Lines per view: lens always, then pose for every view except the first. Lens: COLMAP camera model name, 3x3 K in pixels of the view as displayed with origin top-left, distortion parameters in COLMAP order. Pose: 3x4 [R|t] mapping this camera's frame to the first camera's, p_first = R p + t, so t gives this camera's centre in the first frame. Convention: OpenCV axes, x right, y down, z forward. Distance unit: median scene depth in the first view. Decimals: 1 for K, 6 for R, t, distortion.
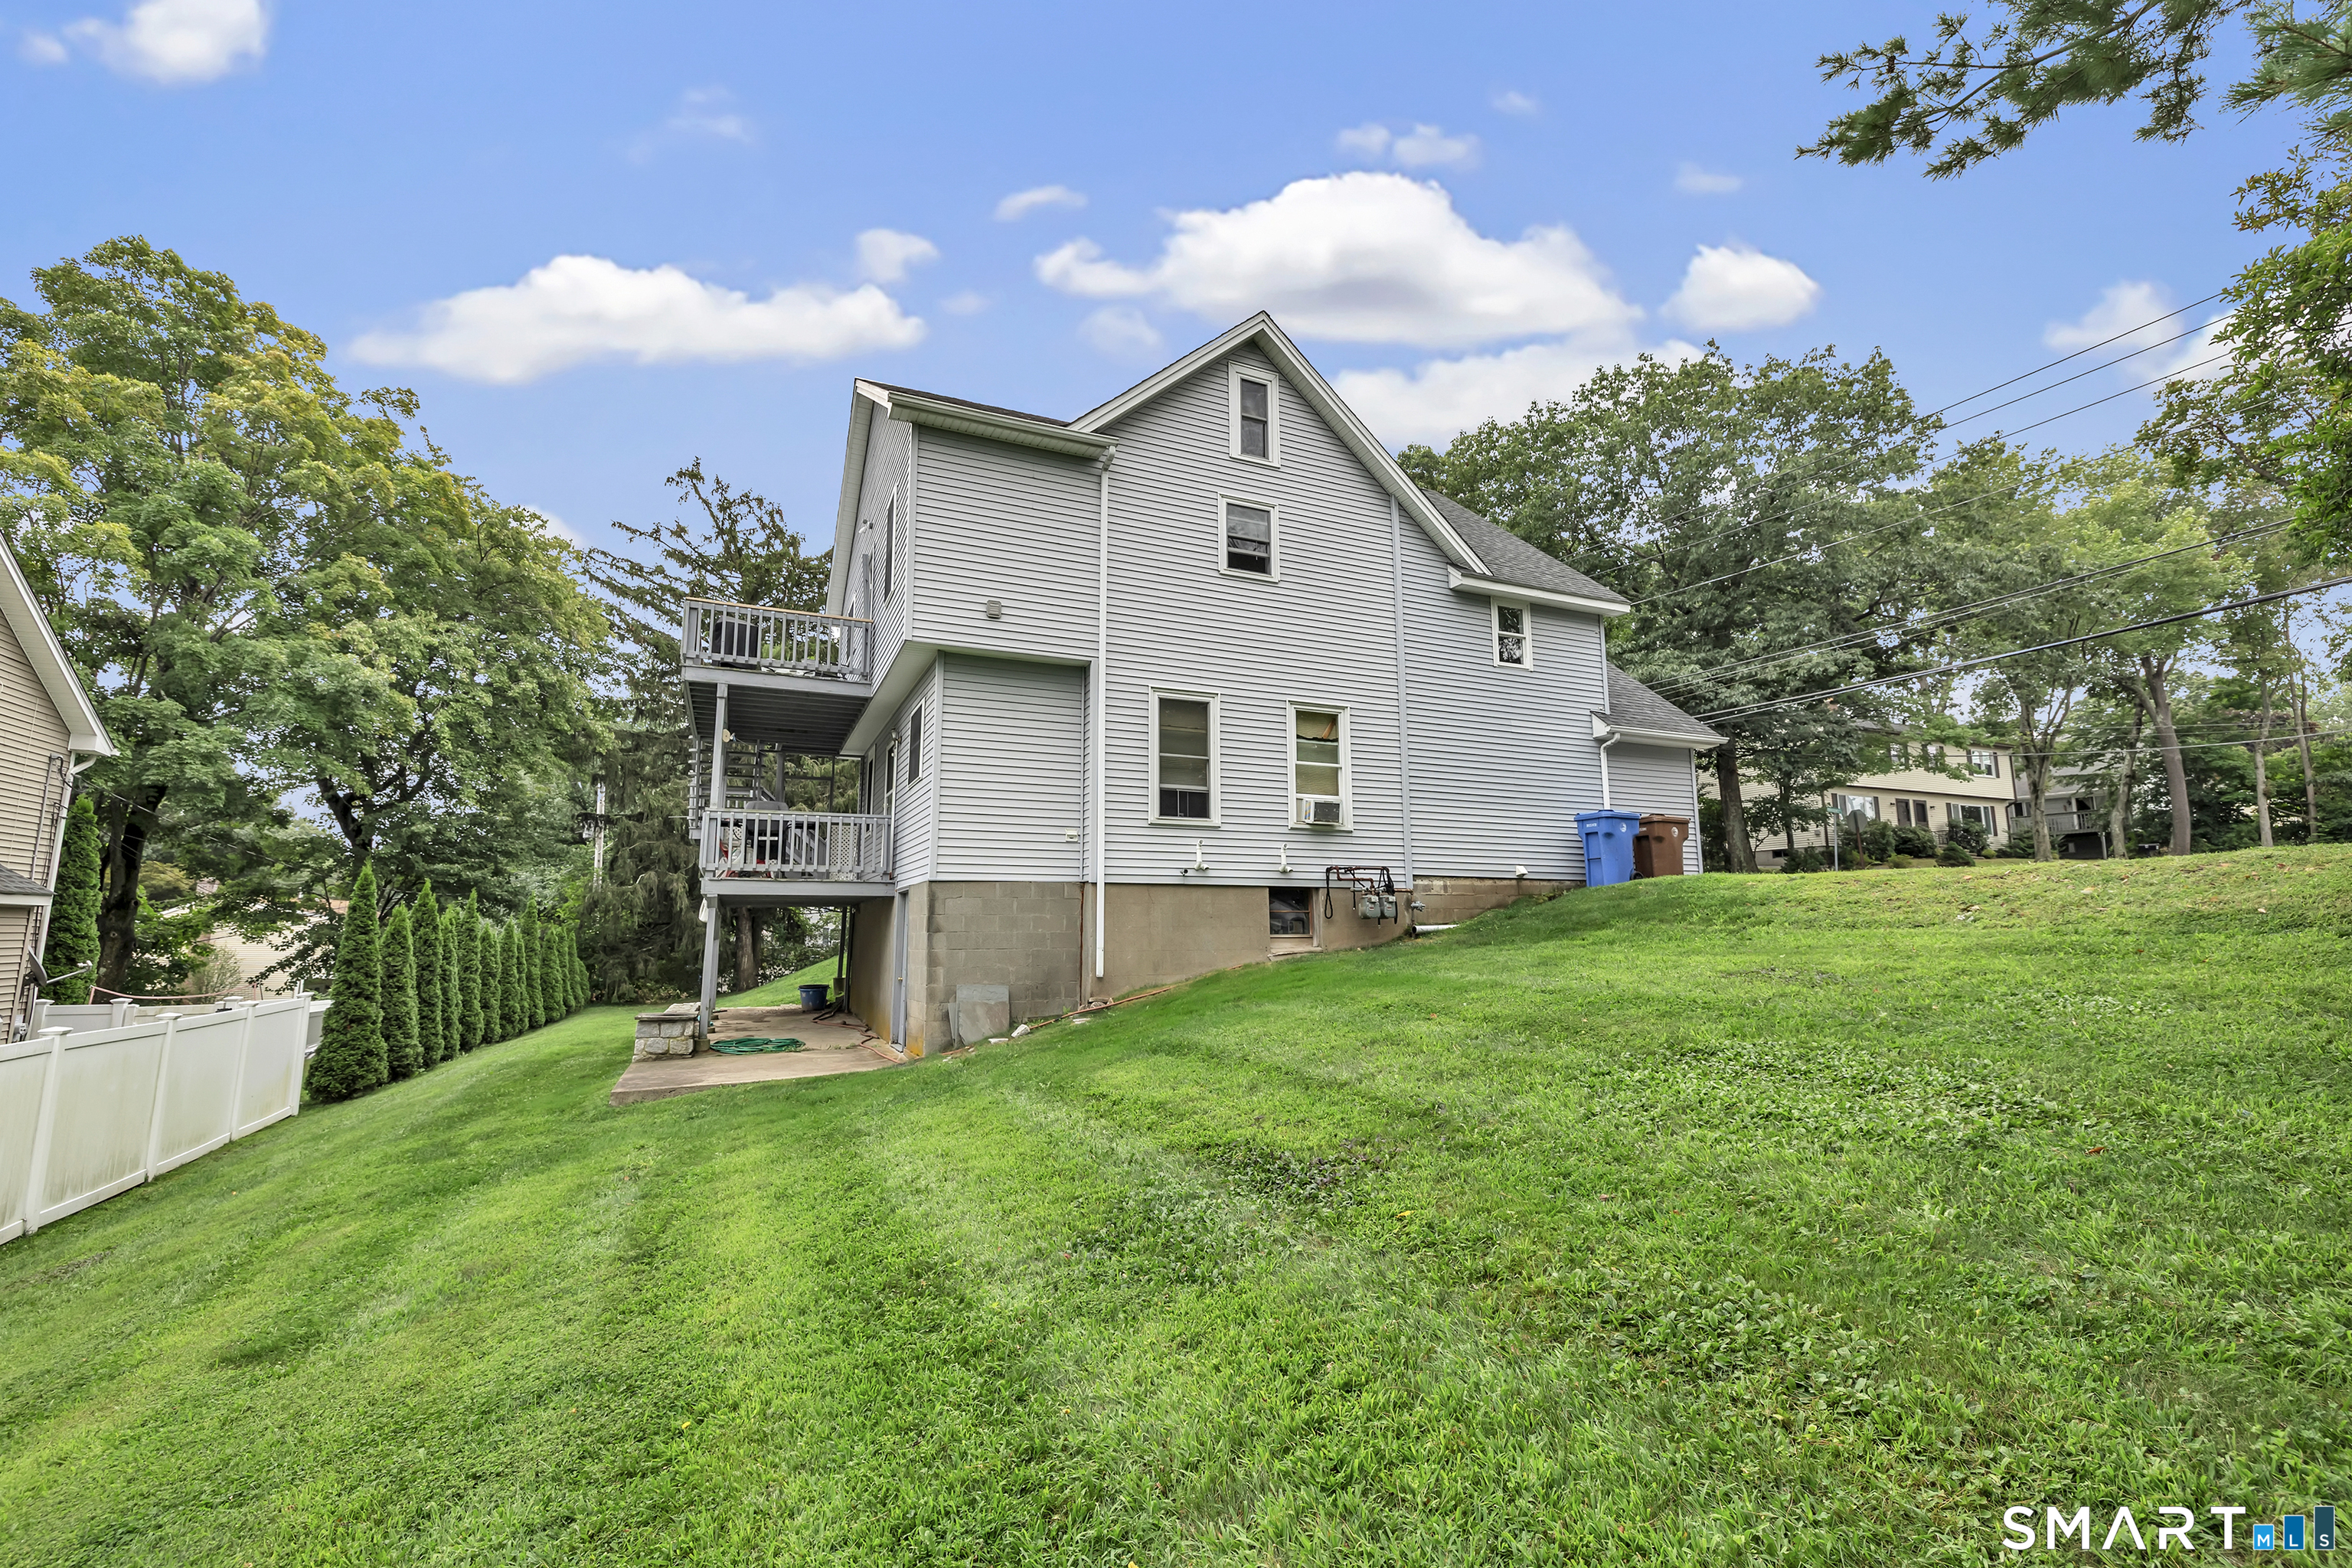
lens RADIAL K [[1018.0, 0, 1171.1], [0, 1018.0, 781.4], [0, 0, 1]] dist [-0.003828, -0.000471]
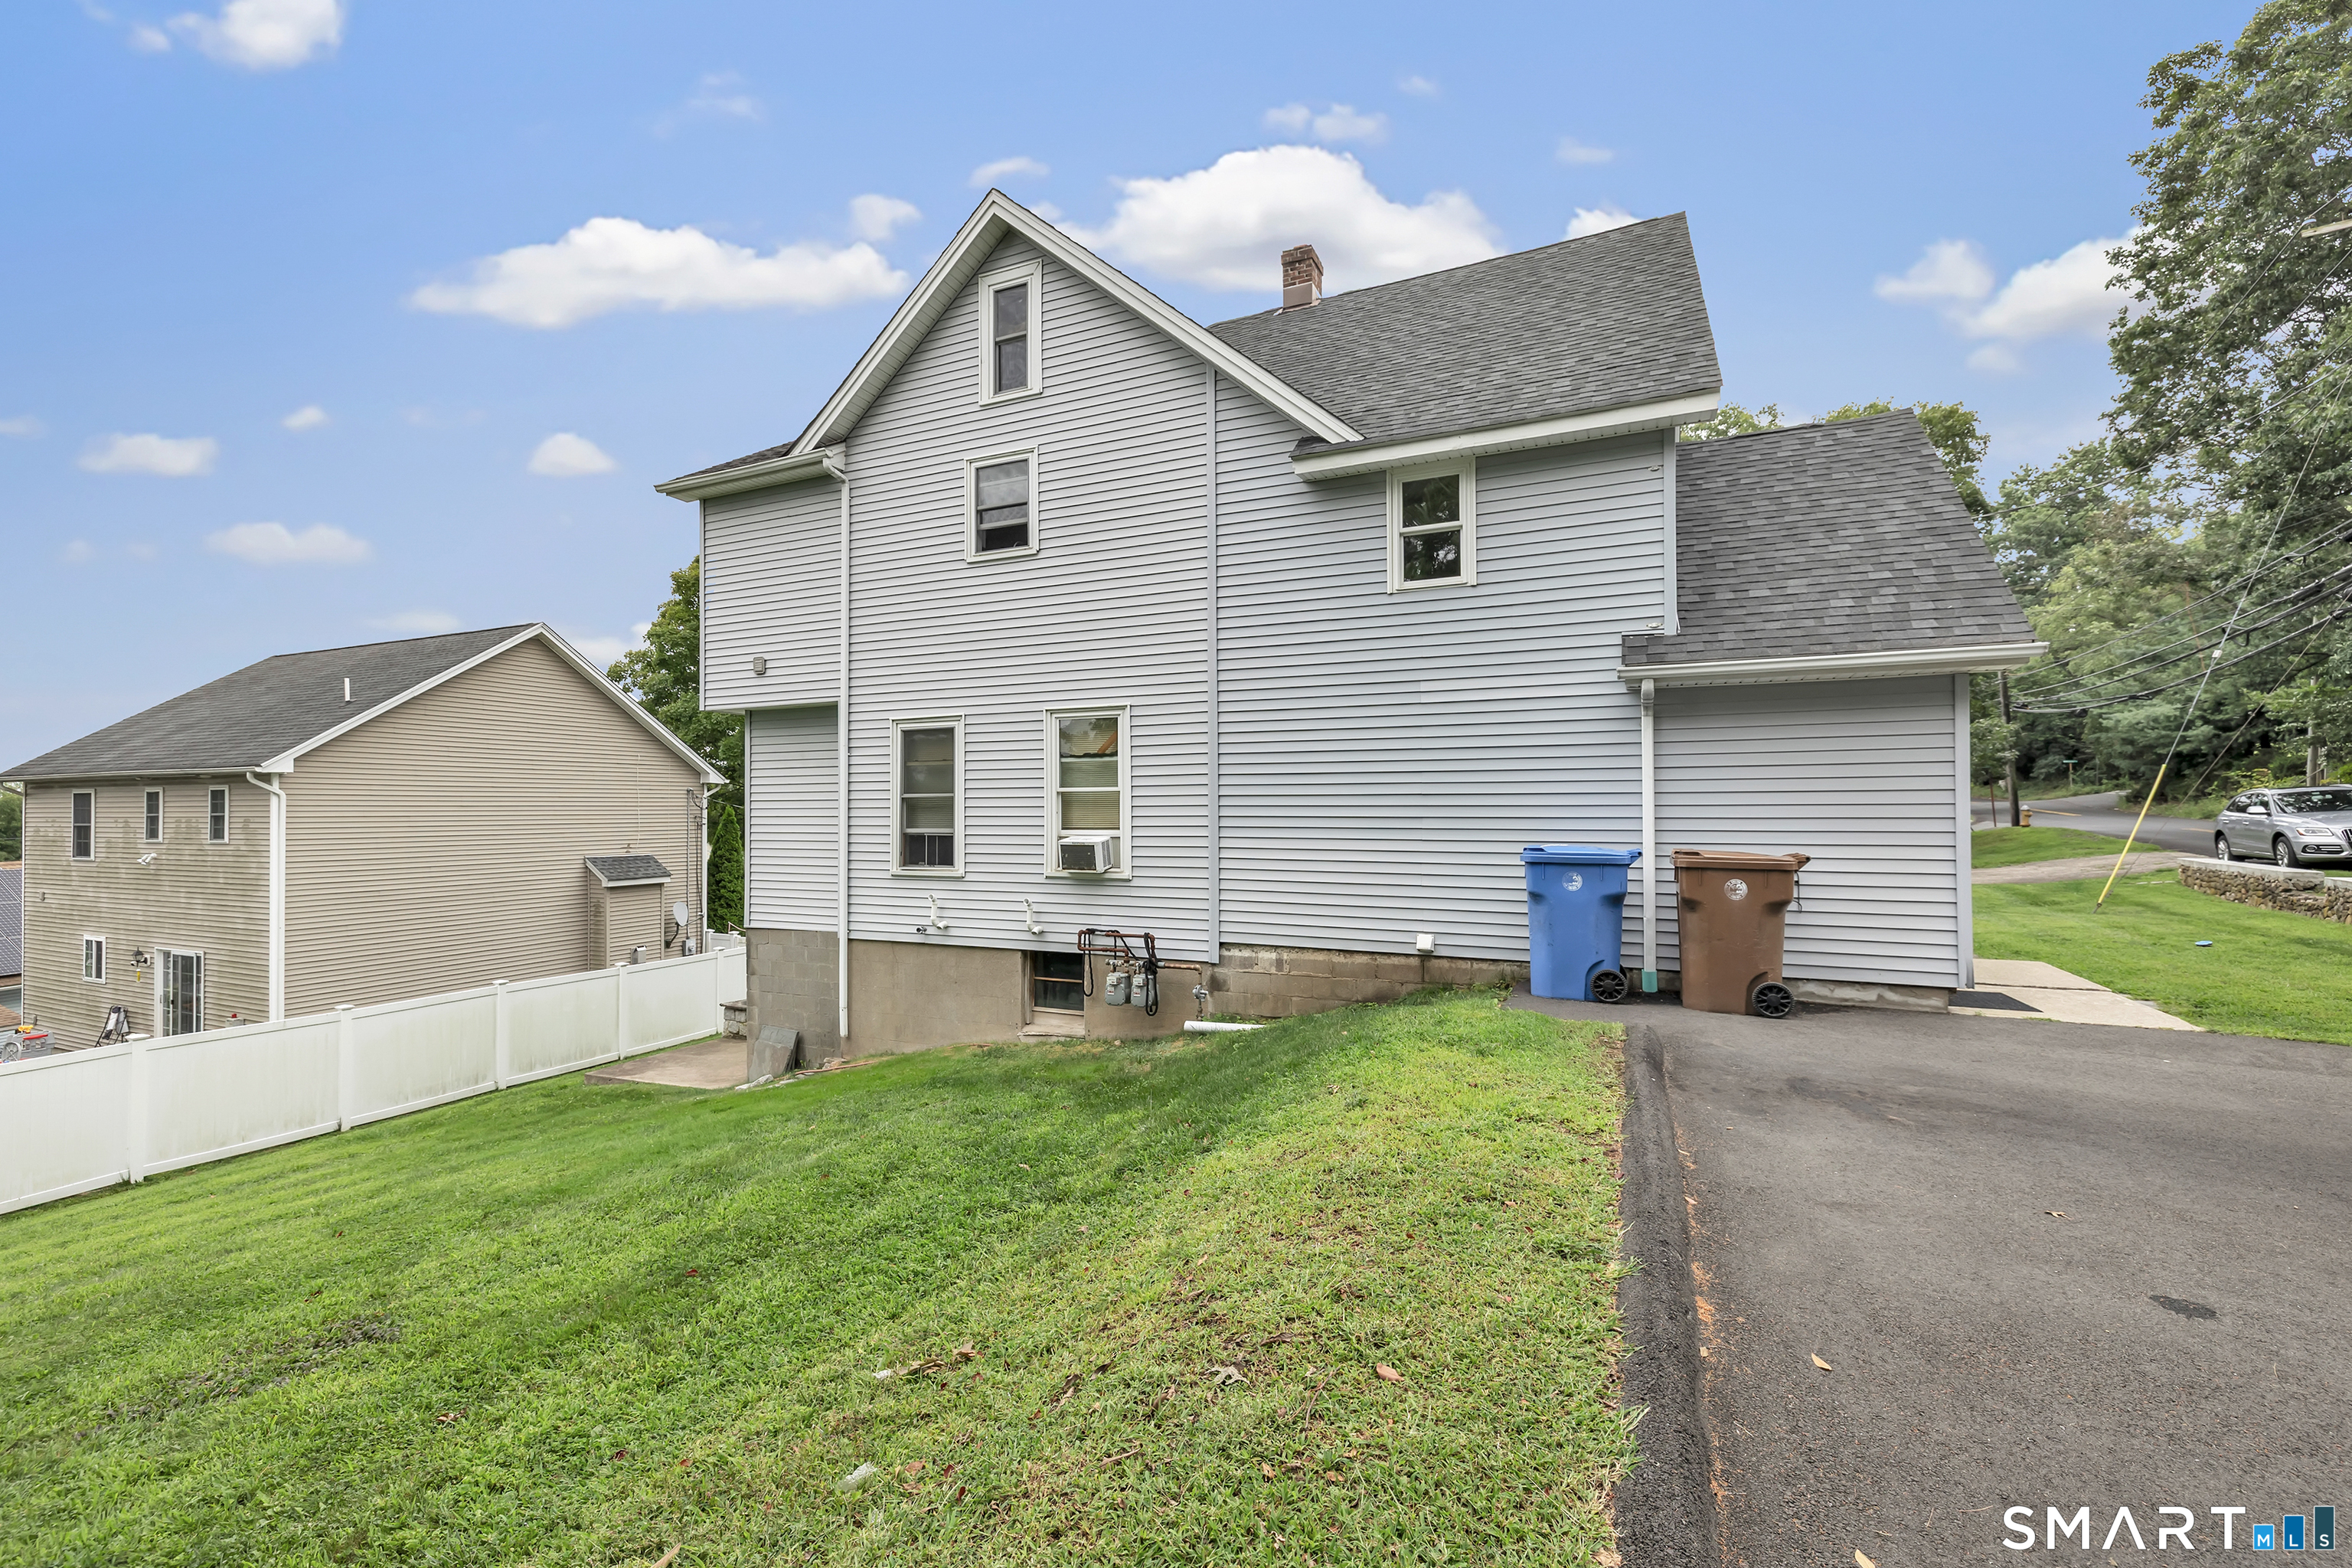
lens RADIAL K [[1018.0, 0, 1175.0], [0, 1018.0, 793.5], [0, 0, 1]] dist [-0.003828, -0.000471]
pose [[0.641382, -0.010353, -0.767152, 0.765129], [0.117649, 0.989410, 0.085008, -0.070629], [0.758147, -0.144778, 0.635808, 0.574441]]
